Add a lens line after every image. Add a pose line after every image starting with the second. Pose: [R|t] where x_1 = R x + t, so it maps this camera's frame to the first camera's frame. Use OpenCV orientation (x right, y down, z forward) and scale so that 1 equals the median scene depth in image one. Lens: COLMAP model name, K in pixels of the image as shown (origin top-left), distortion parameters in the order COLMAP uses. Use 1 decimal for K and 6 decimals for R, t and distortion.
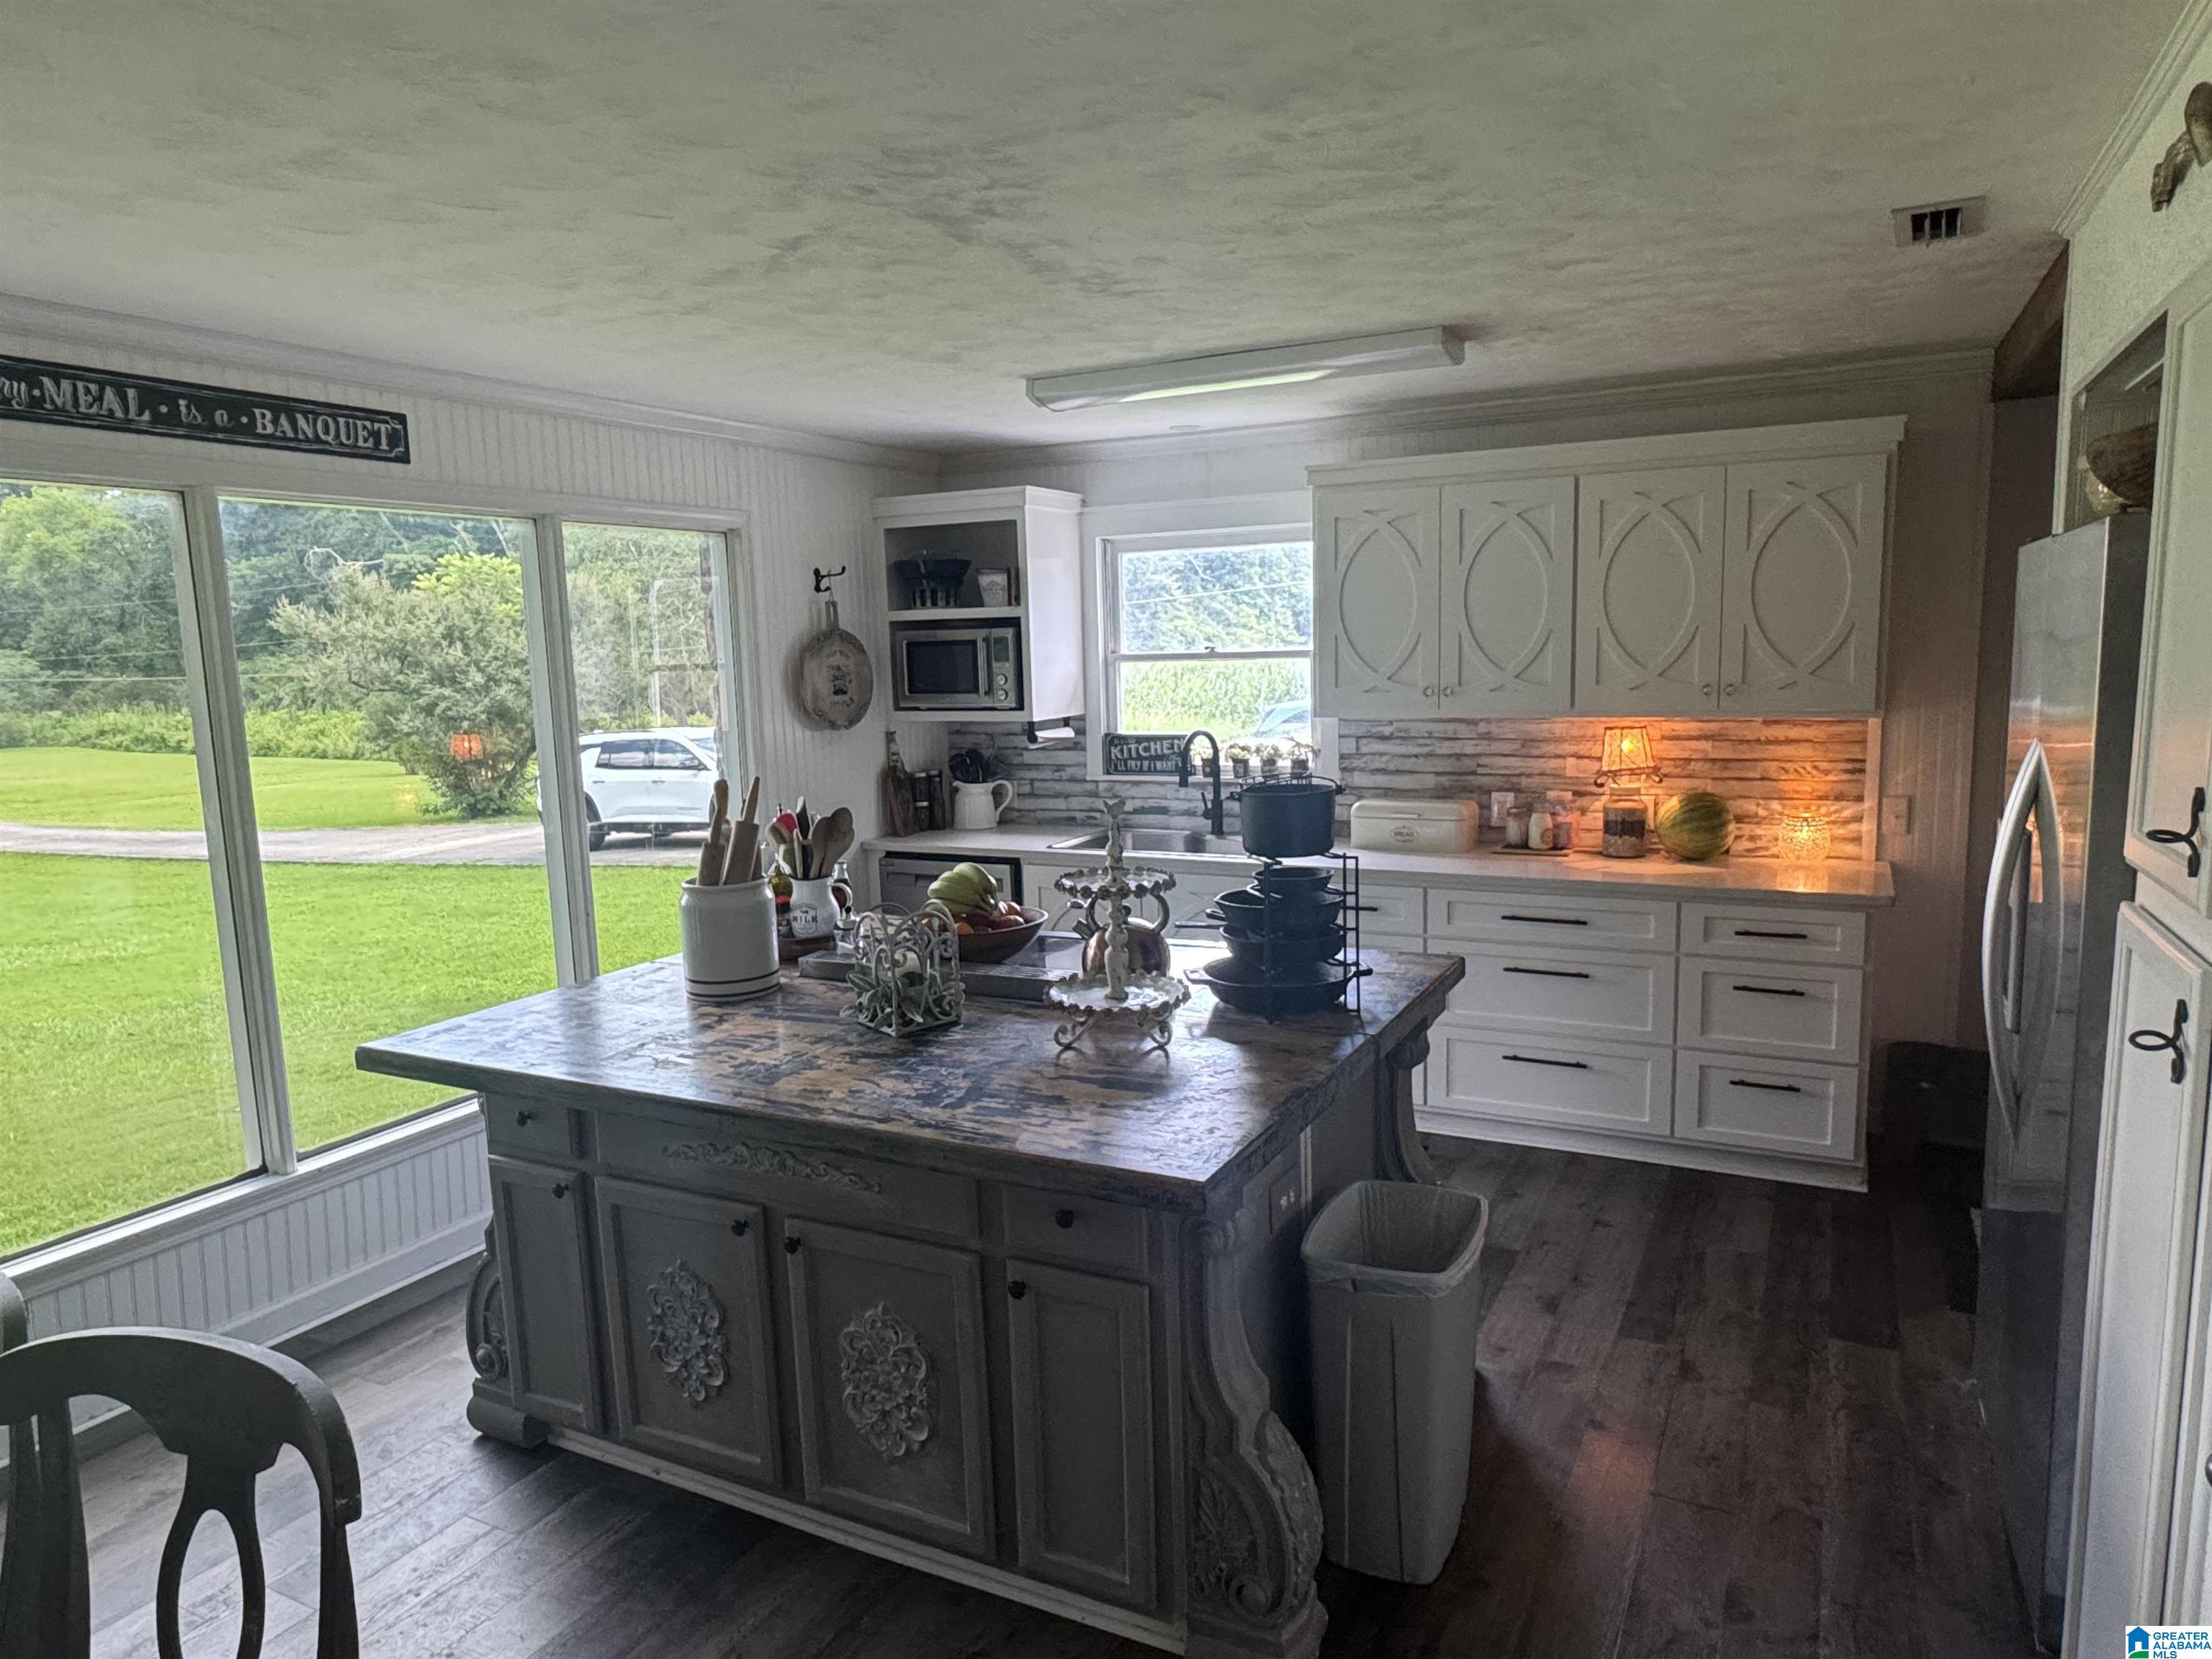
lens RADIAL K [[1401.2, 0, 1107.0], [0, 1401.2, 824.0], [0, 0, 1]] dist [0.001121, 0.001131]
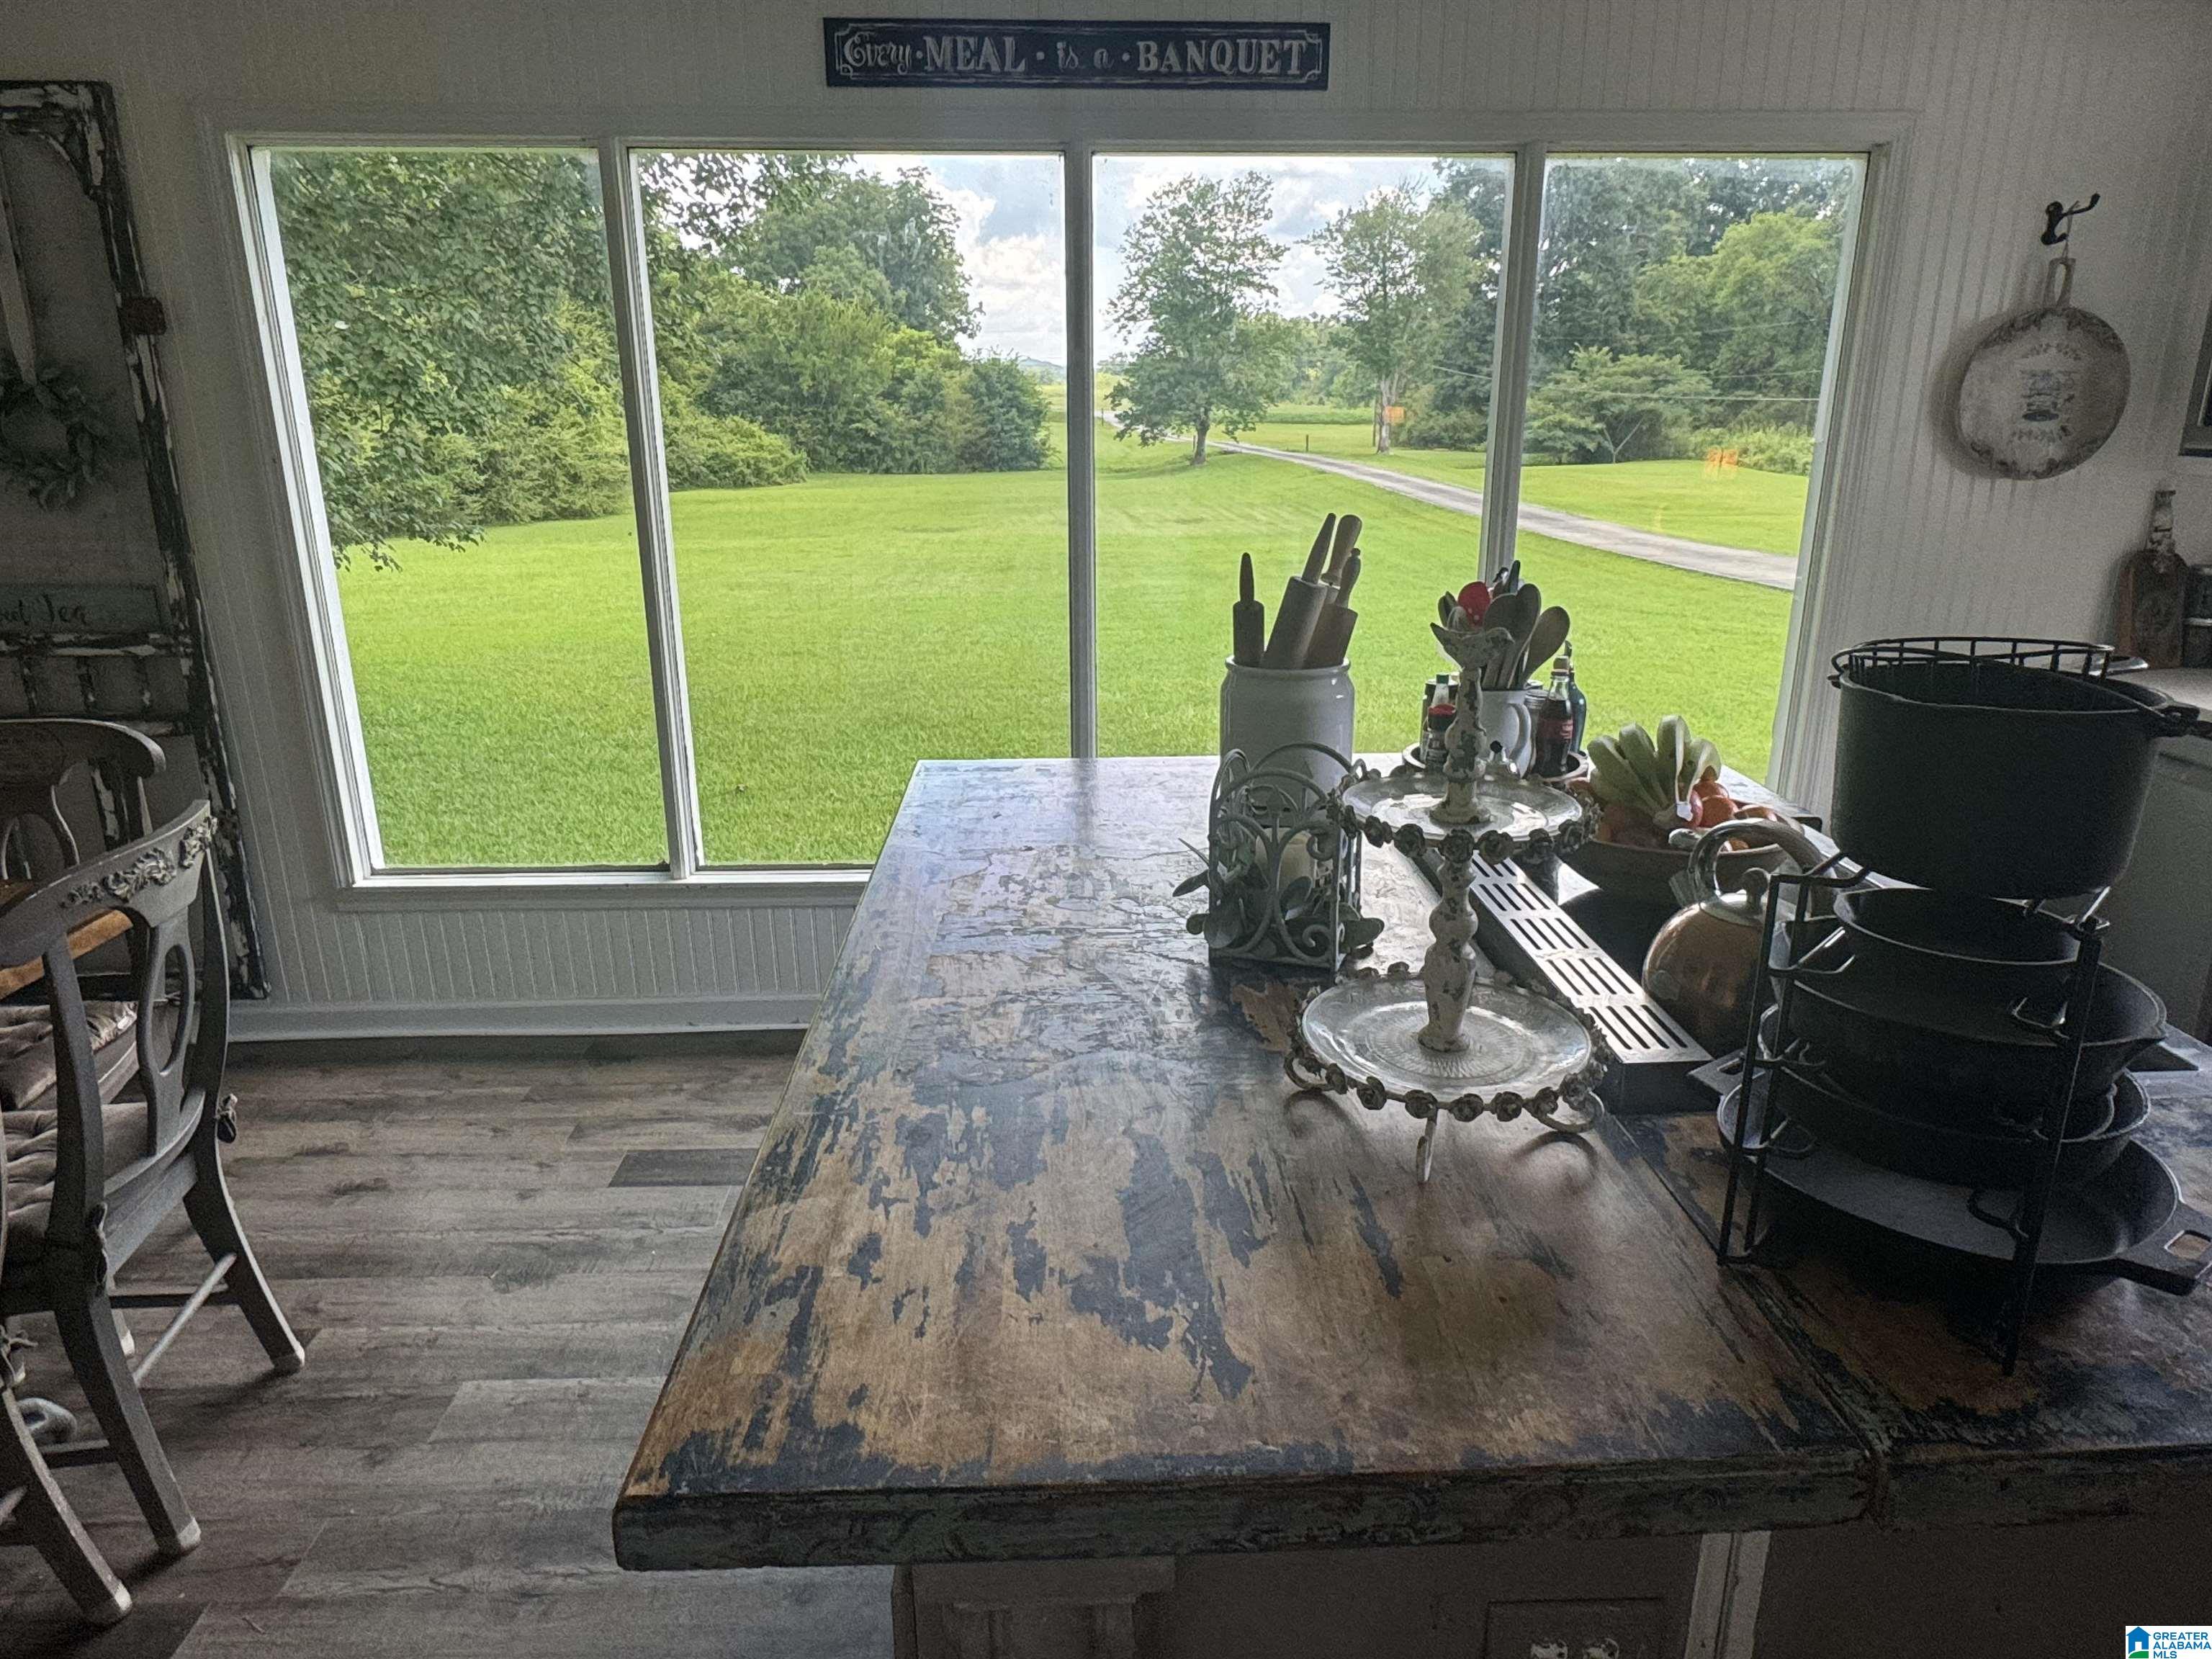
lens RADIAL K [[1401.2, 0, 1108.6], [0, 1401.2, 831.1], [0, 0, 1]] dist [0.001121, 0.001131]
pose [[0.499695, 0.282818, -0.818730, 0.232672], [-0.122194, 0.958759, 0.256611, -0.039509], [0.857540, -0.028183, 0.513645, 0.477622]]
